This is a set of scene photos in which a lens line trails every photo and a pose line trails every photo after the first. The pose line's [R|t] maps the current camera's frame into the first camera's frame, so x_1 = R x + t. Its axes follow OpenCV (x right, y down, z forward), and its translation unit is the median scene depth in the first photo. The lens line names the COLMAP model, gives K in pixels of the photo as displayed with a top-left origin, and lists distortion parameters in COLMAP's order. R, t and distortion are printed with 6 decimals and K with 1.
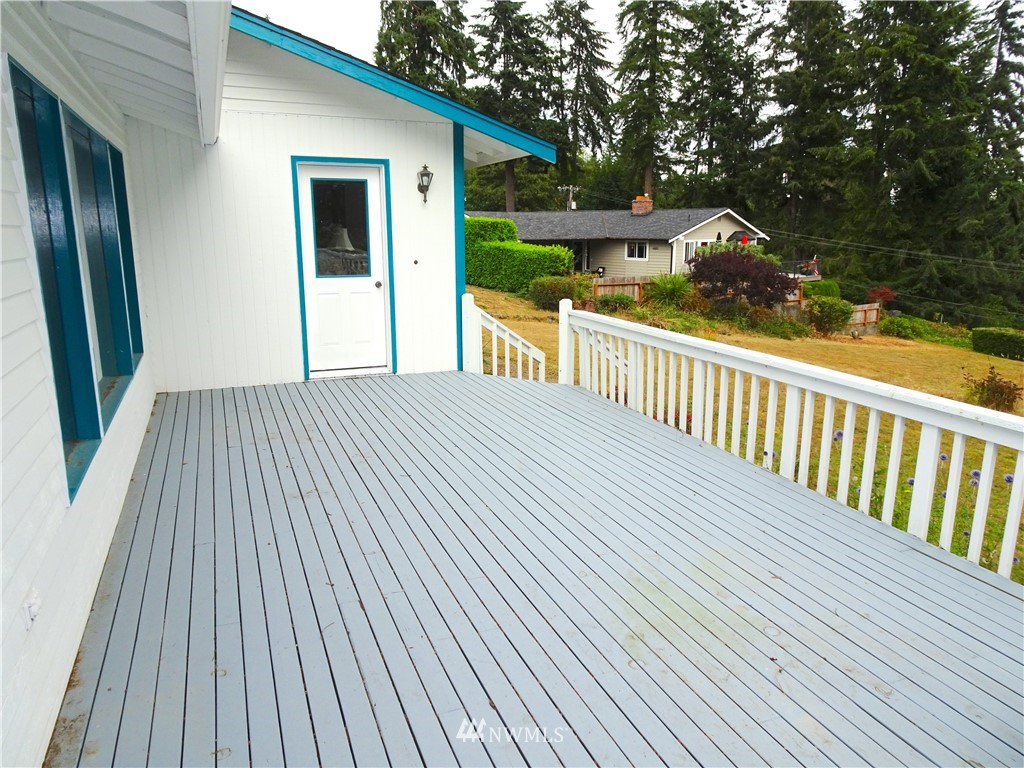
lens RADIAL K [[735.6, 0, 514.0], [0, 735.6, 385.0], [0, 0, 1]] dist [0.008549, -0.000479]
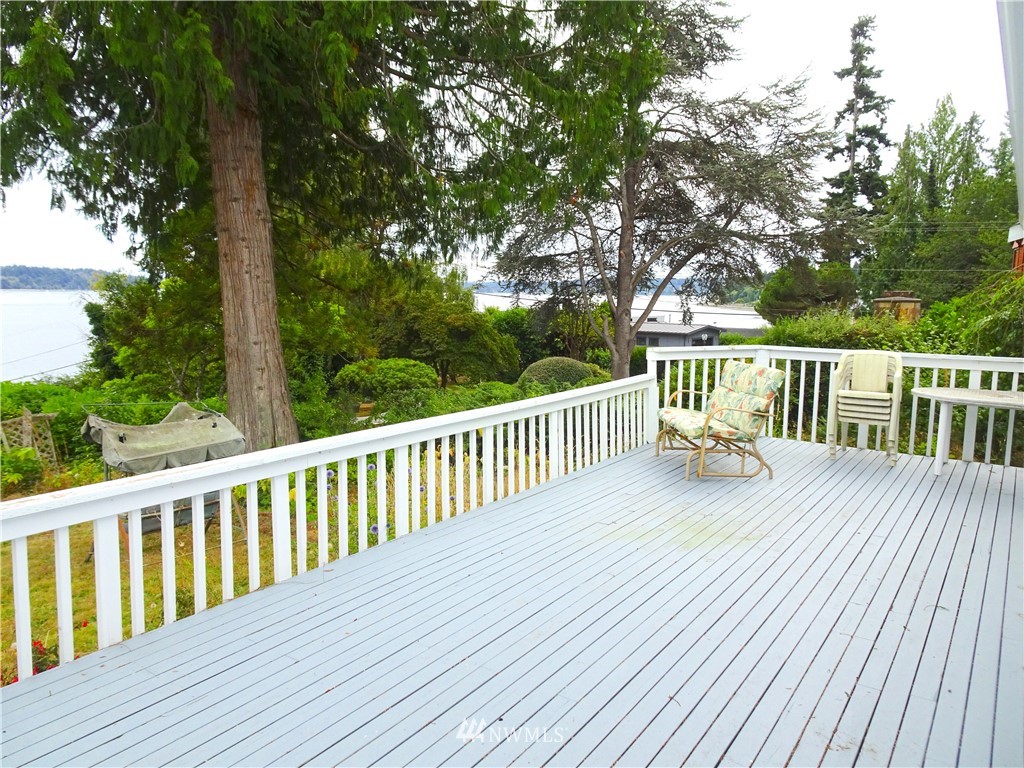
lens RADIAL K [[735.6, 0, 519.1], [0, 735.6, 379.0], [0, 0, 1]] dist [0.008549, -0.000479]
pose [[-0.553472, -0.100914, 0.826732, -0.561469], [0.170299, 0.957948, 0.230941, -0.300770], [-0.815271, 0.268611, -0.513012, 1.359298]]
